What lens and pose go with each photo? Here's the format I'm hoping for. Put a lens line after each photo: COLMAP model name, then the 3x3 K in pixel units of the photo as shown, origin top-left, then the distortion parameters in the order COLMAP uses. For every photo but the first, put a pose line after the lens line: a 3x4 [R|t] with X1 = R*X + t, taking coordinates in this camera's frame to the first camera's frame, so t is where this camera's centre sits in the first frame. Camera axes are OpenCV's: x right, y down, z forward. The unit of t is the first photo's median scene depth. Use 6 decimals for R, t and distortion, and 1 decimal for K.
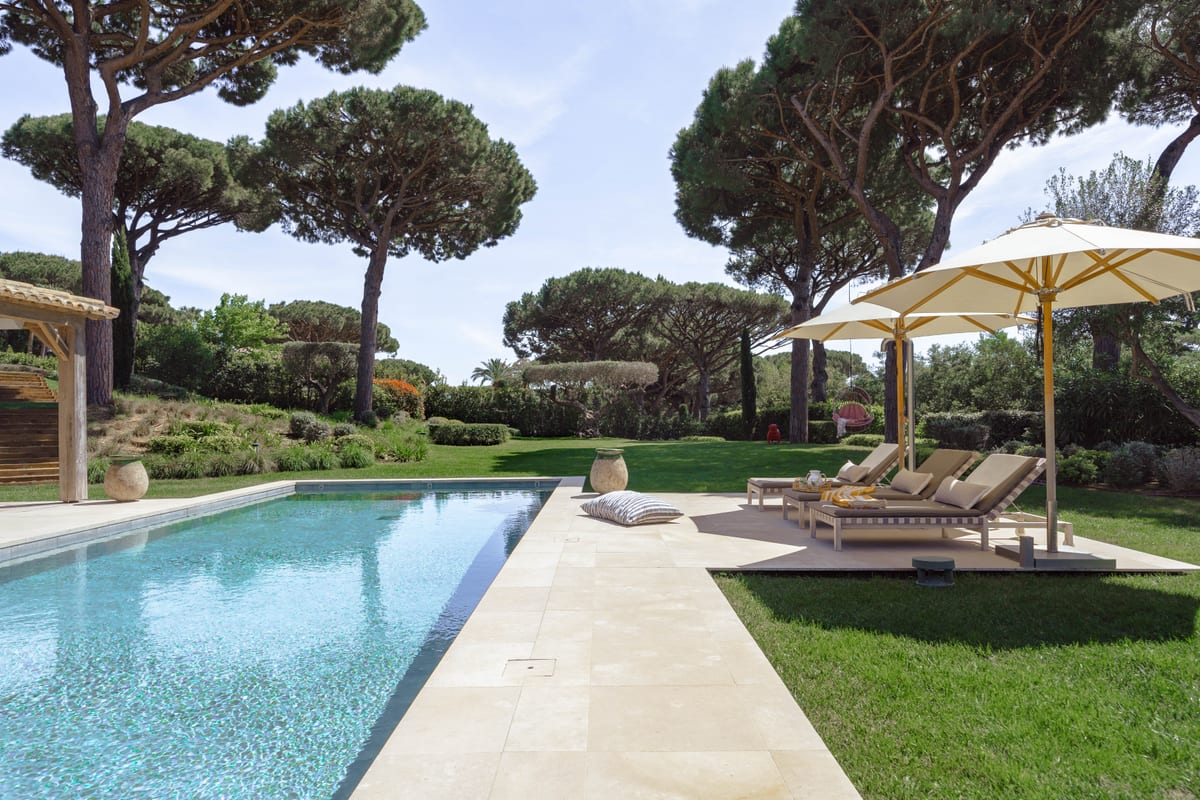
lens RADIAL K [[741.7, 0, 600.0], [0, 741.7, 400.0], [0, 0, 1]] dist [0.001531, -0.000639]
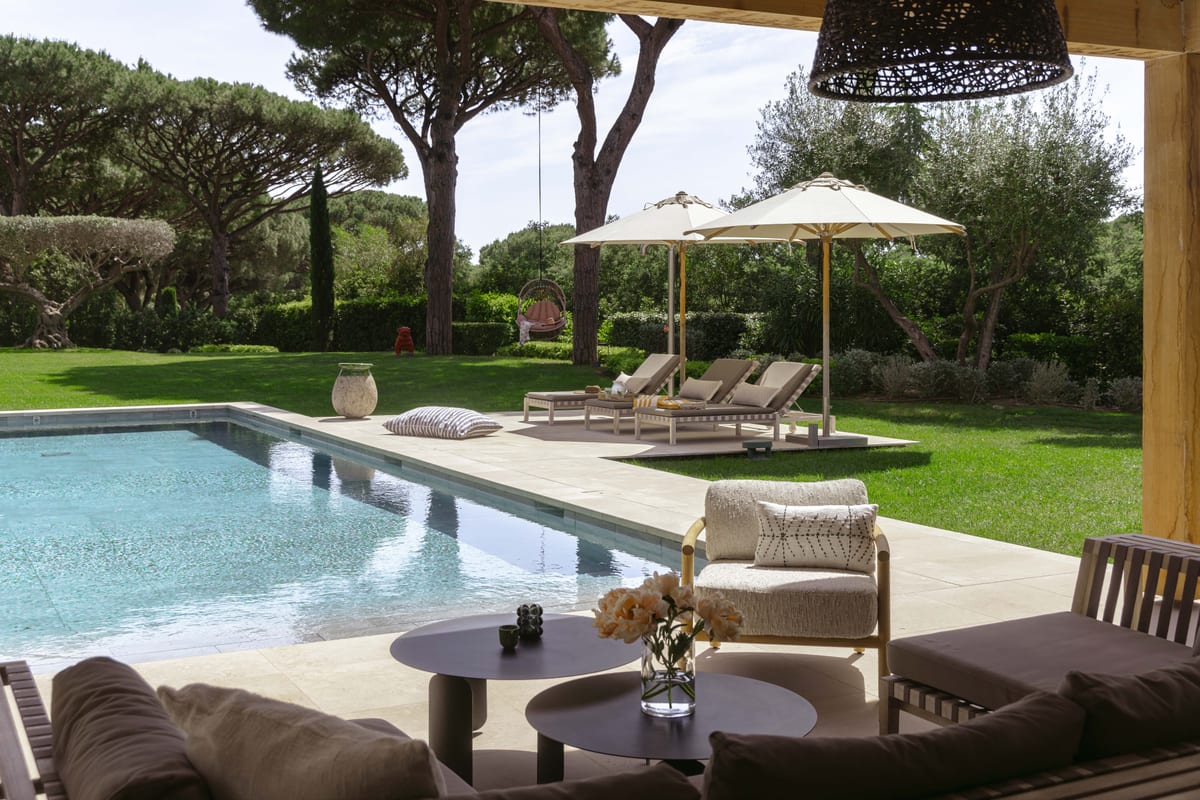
lens RADIAL K [[1407.5, 0, 585.6], [0, 1407.5, 322.6], [0, 0, 1]] dist [0.008882, 0.007815]
pose [[0.893144, -0.000049, 0.449770, -0.172366], [-0.015806, 0.999379, 0.031495, -0.012773], [-0.449493, -0.035239, 0.892589, -0.197655]]
